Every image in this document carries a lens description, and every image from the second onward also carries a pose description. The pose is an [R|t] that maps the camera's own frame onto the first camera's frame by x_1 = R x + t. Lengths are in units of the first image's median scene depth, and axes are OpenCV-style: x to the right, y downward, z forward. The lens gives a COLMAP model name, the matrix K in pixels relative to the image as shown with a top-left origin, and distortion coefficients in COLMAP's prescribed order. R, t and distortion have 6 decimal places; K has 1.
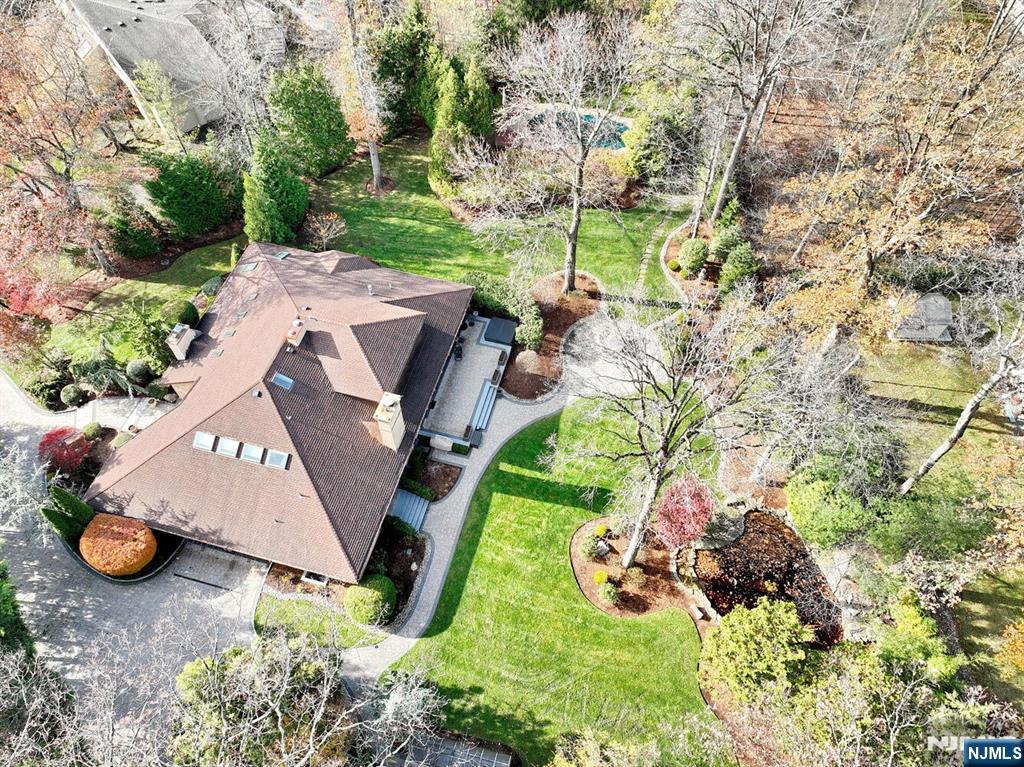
lens RADIAL K [[723.0, 0, 512.0], [0, 723.0, 383.5], [0, 0, 1]] dist [0.009298, 0.008334]
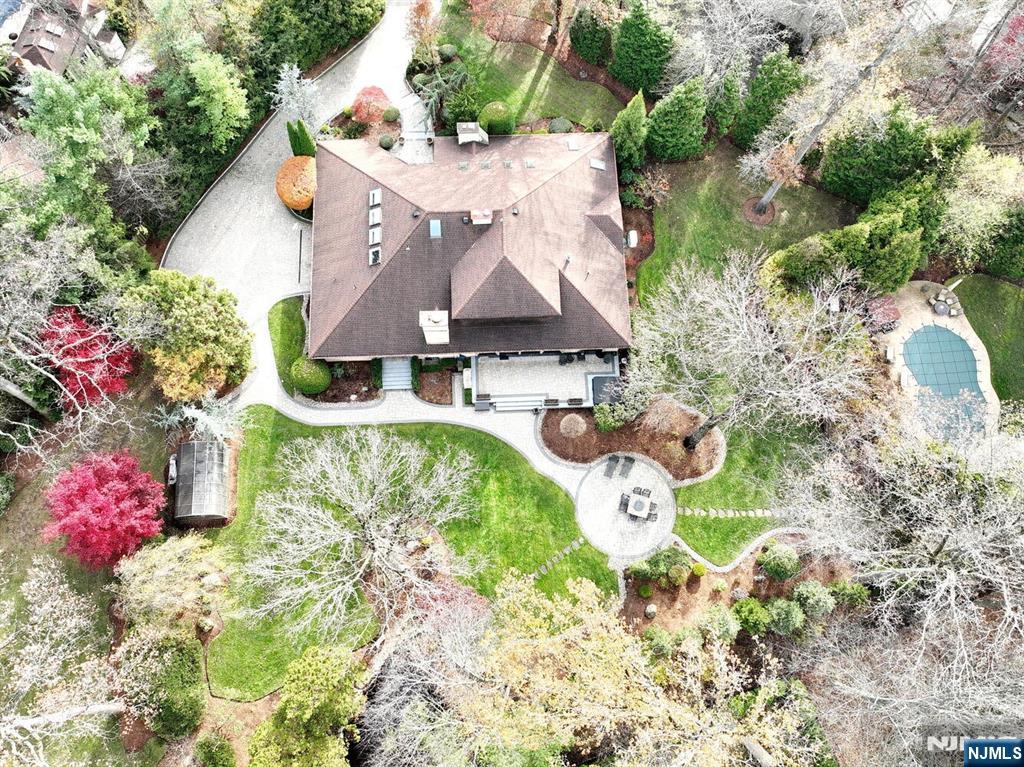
lens RADIAL K [[723.0, 0, 512.0], [0, 723.0, 383.5], [0, 0, 1]] dist [0.009298, 0.008334]
pose [[0.298165, 0.918860, -0.258447, 0.214073], [-0.794502, 0.388976, 0.466331, -0.481849], [0.529022, 0.066293, 0.846015, 0.106608]]
